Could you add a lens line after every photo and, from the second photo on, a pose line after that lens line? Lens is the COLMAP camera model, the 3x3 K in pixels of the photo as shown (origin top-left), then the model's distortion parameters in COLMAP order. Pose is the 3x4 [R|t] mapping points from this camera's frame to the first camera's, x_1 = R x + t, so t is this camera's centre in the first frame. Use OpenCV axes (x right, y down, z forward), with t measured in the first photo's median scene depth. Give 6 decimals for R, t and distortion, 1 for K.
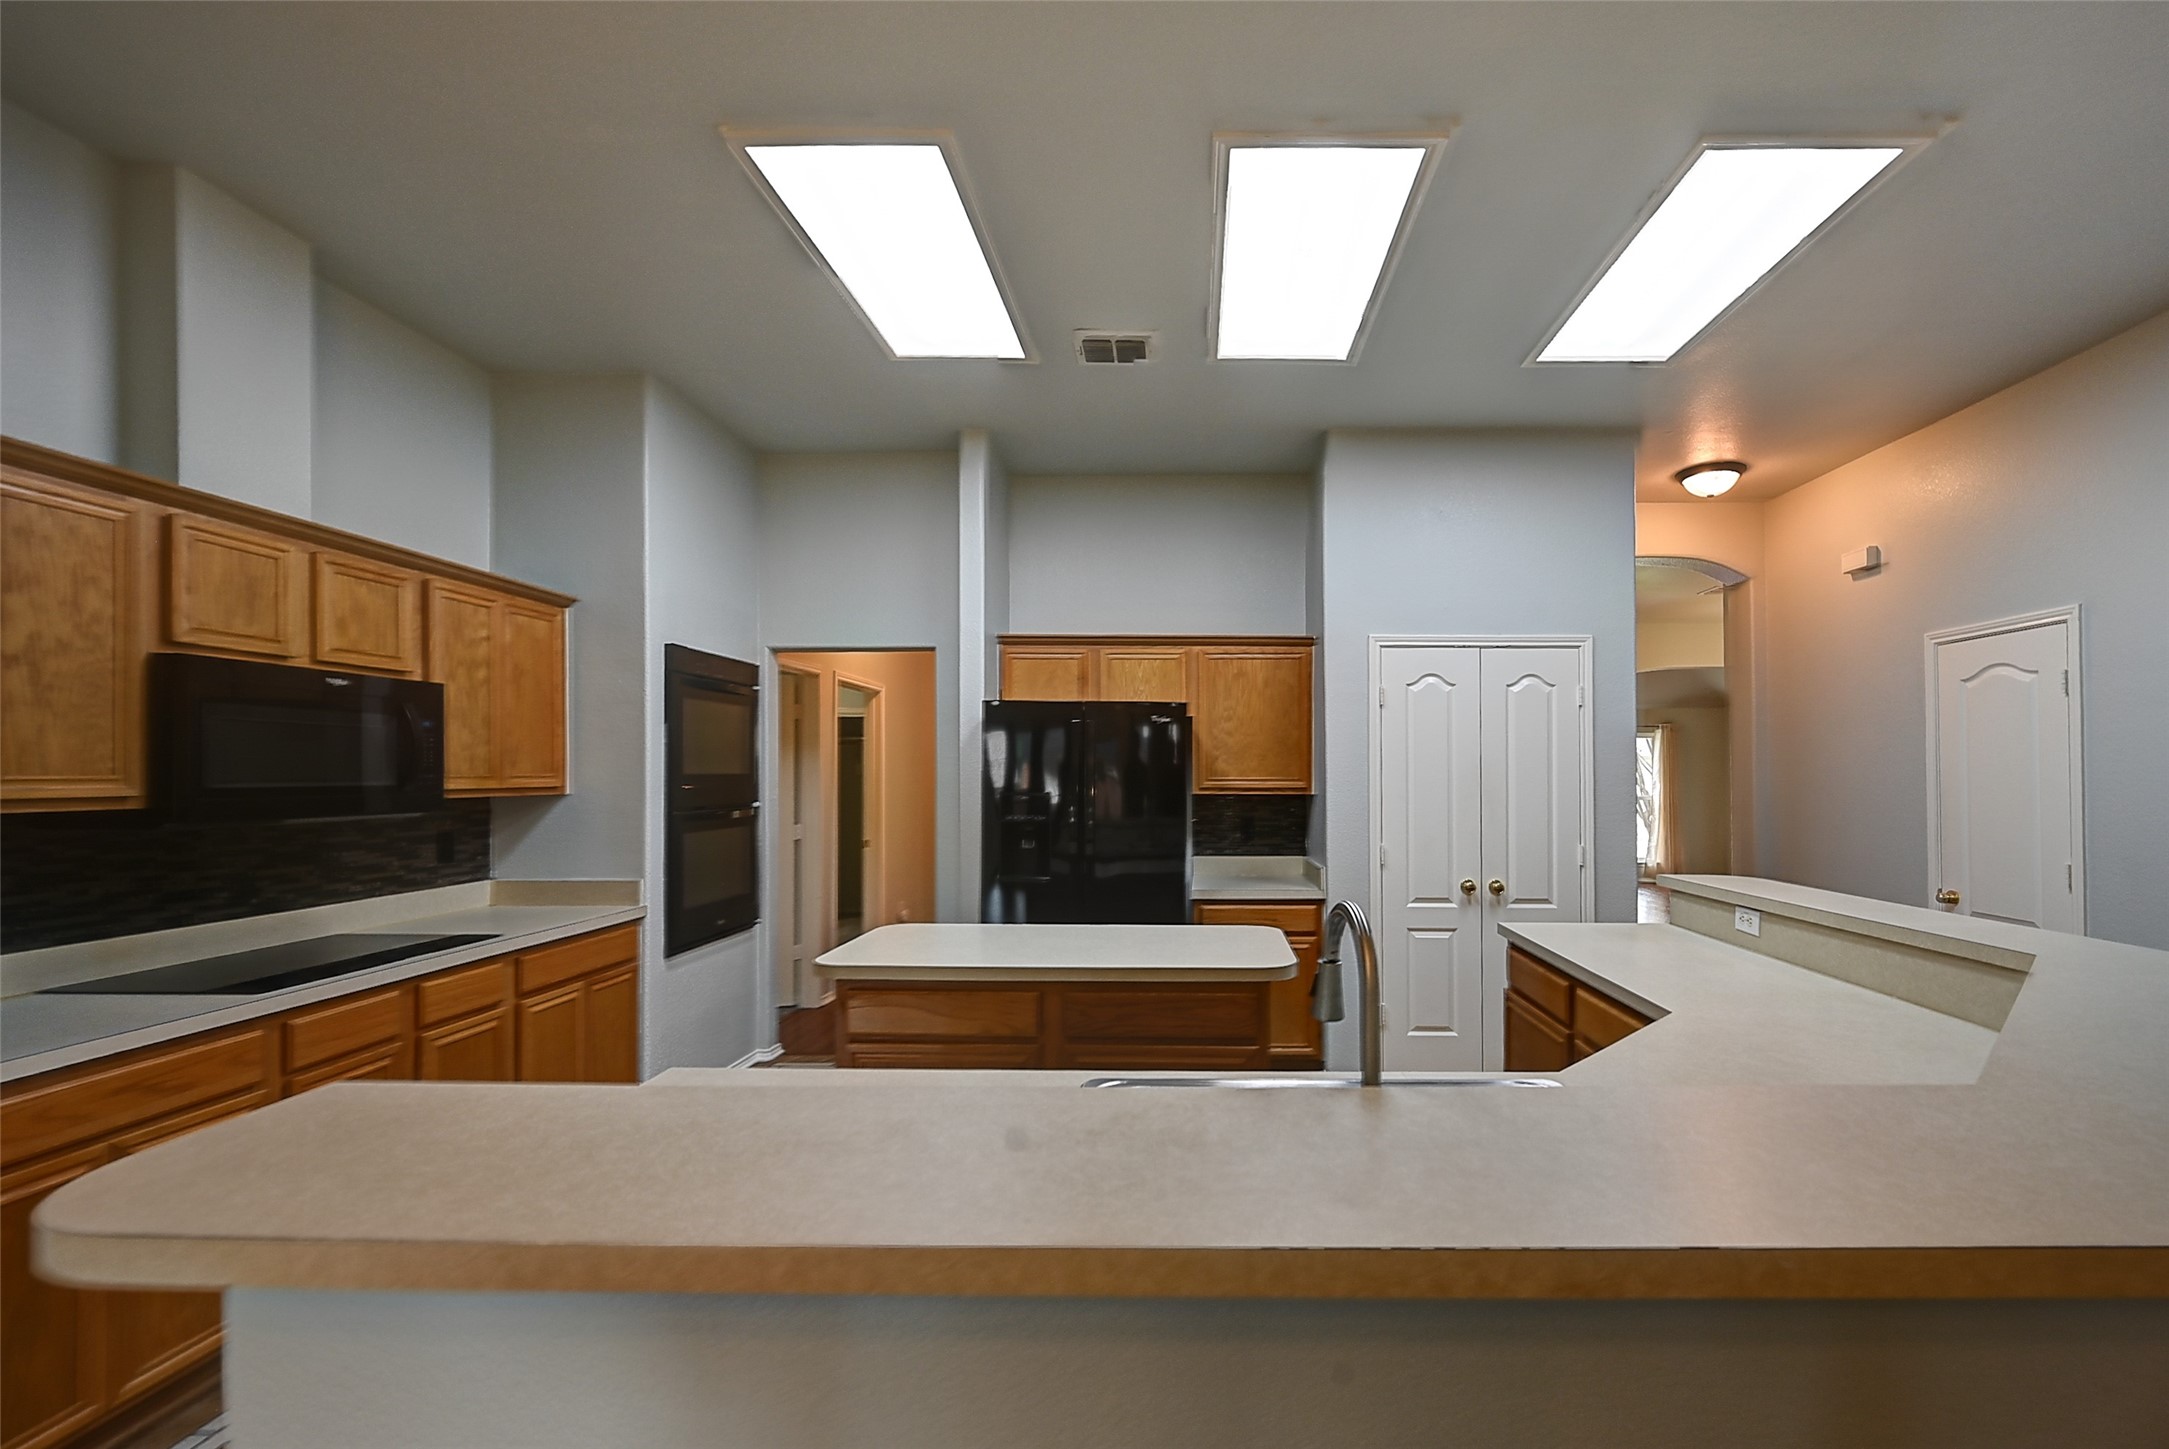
lens RADIAL K [[930.0, 0, 1197.2], [0, 930.0, 764.8], [0, 0, 1]] dist [-0.009595, 0.001925]
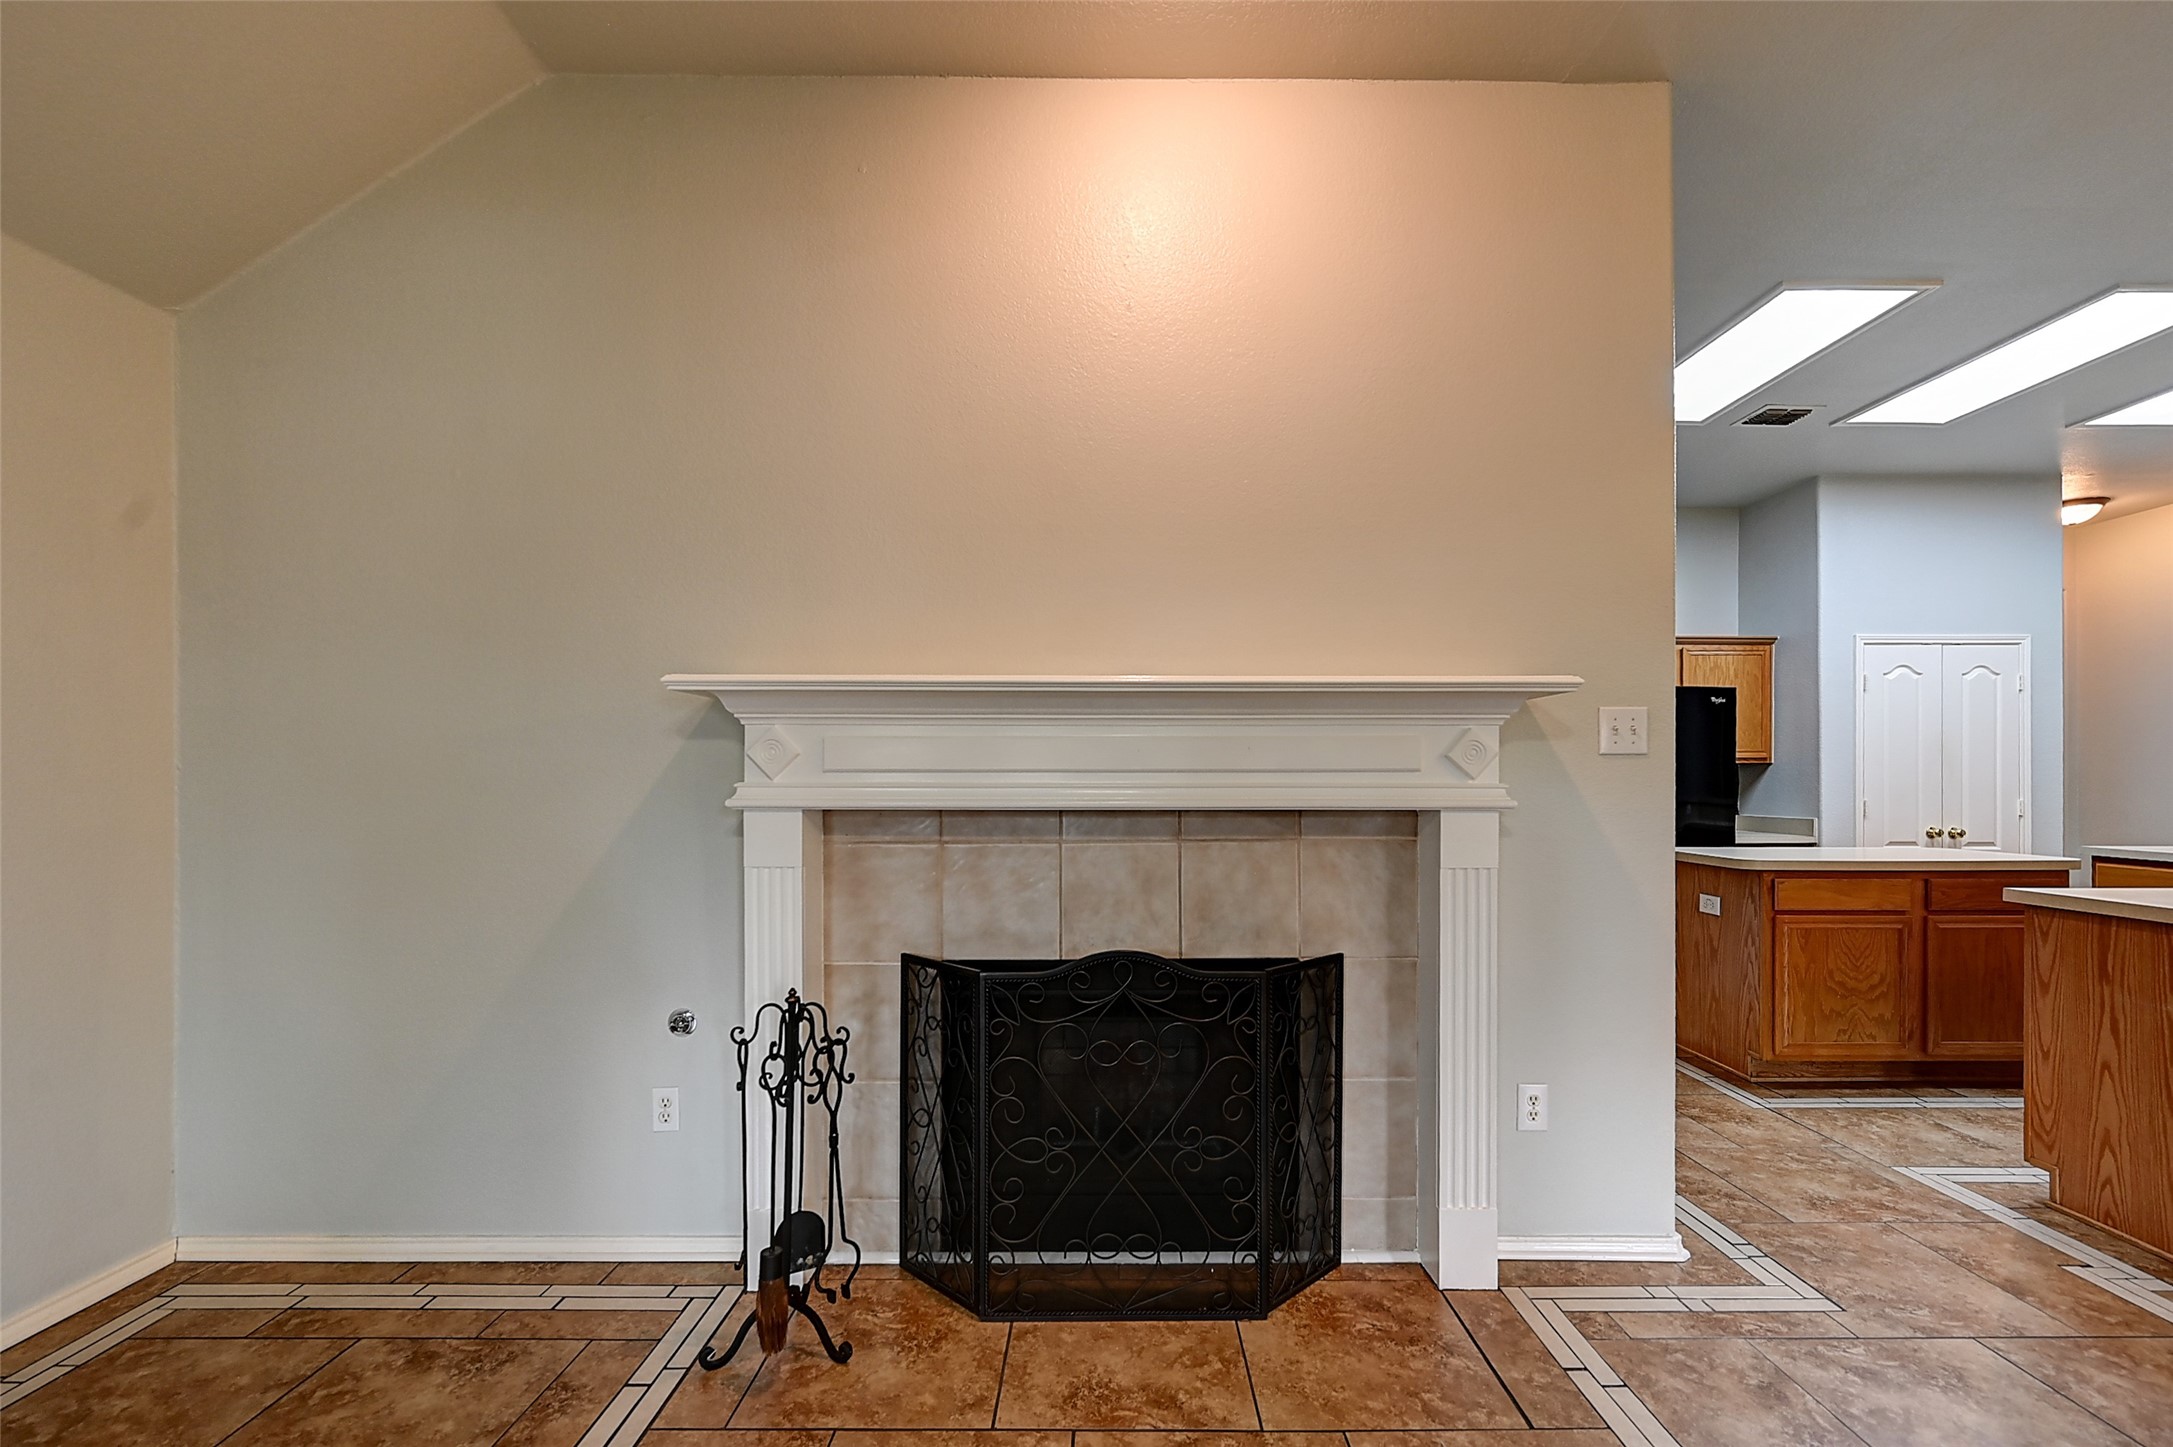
lens RADIAL K [[898.6, 0, 1102.2], [0, 898.6, 781.6], [0, 0, 1]] dist [0.002850, -0.000665]
pose [[0.999771, -0.003948, 0.021053, -0.873823], [0.003814, 0.999972, 0.006407, 0.049205], [-0.021078, -0.006325, 0.999758, -0.212593]]
